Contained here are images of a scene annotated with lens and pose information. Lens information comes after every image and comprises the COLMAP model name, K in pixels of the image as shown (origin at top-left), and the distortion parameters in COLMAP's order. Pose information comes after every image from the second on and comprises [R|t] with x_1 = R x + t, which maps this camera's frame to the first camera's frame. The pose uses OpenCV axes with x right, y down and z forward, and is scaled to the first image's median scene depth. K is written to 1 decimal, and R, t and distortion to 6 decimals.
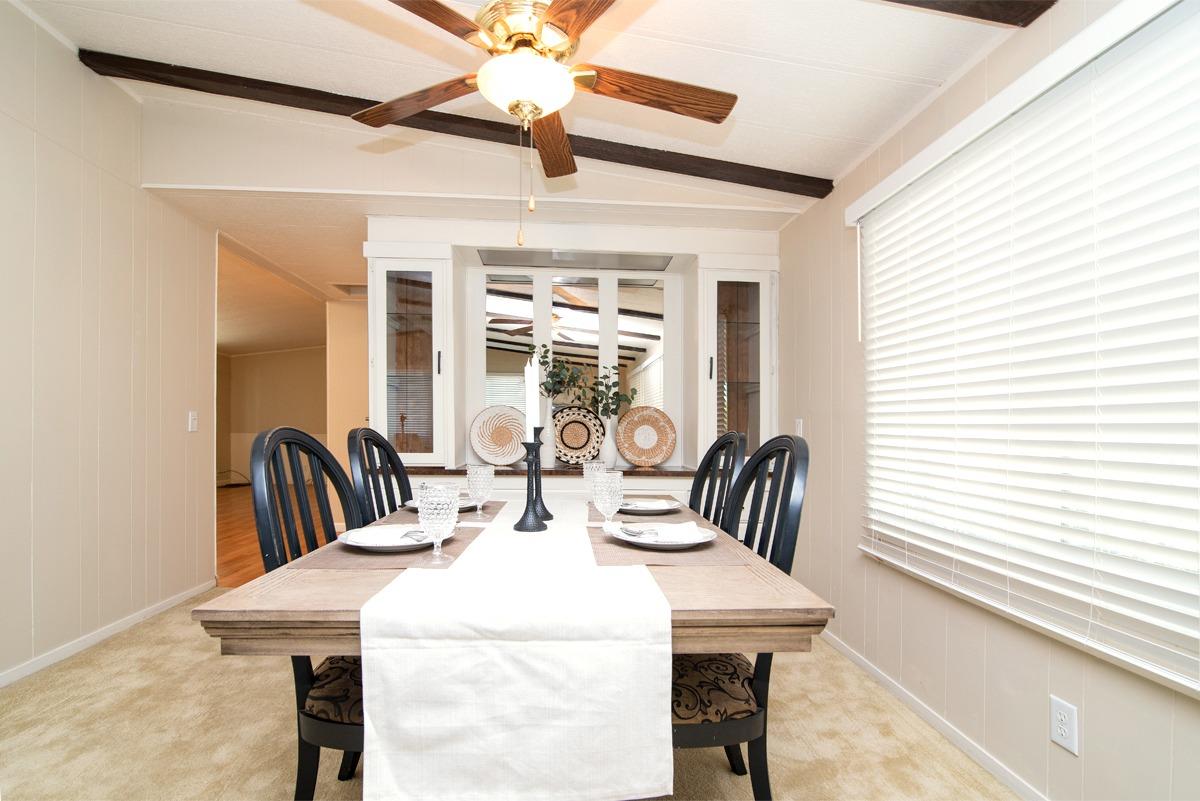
lens RADIAL K [[493.0, 0, 594.6], [0, 493.0, 428.3], [0, 0, 1]] dist [-0.016973, -0.000003]
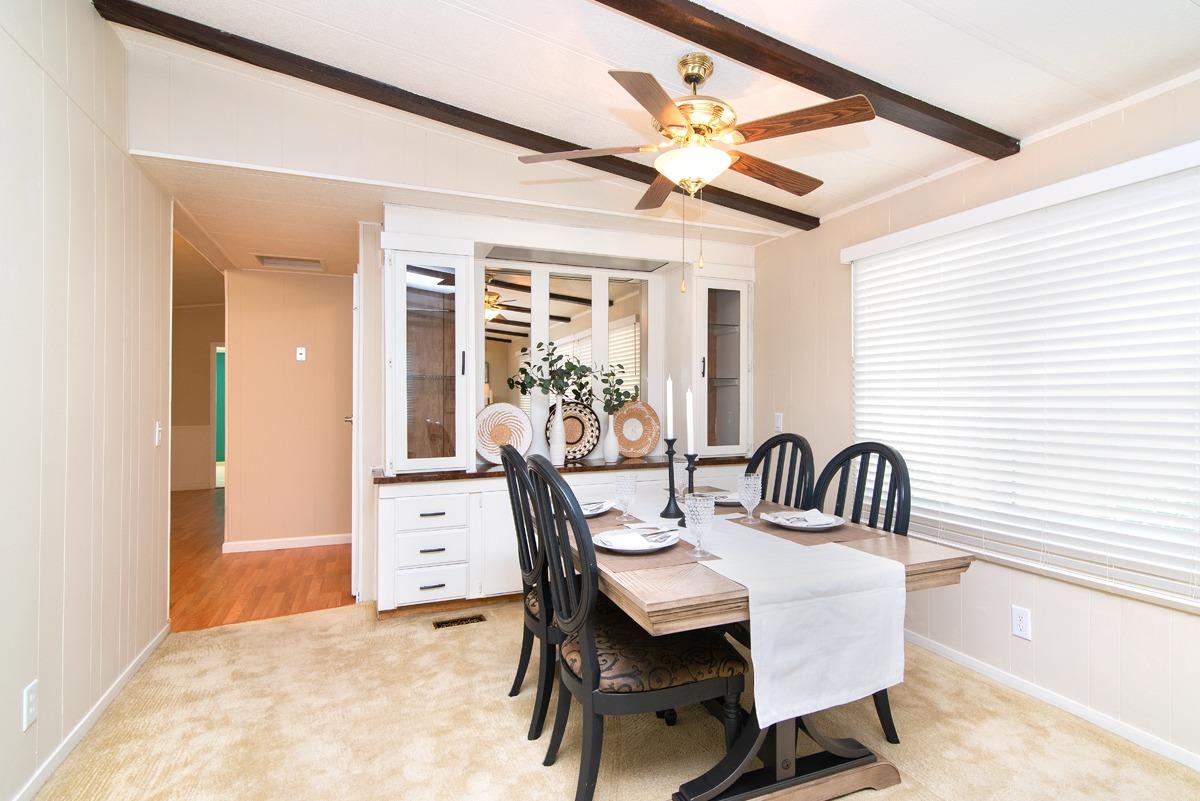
lens RADIAL K [[568.8, 0, 594.4], [0, 568.8, 403.1], [0, 0, 1]] dist [-0.001280, -0.000028]
pose [[0.947800, -0.018549, 0.318324, -0.434018], [0.016136, 0.999818, 0.010215, -0.063074], [-0.318456, -0.004546, 0.947927, -0.140152]]
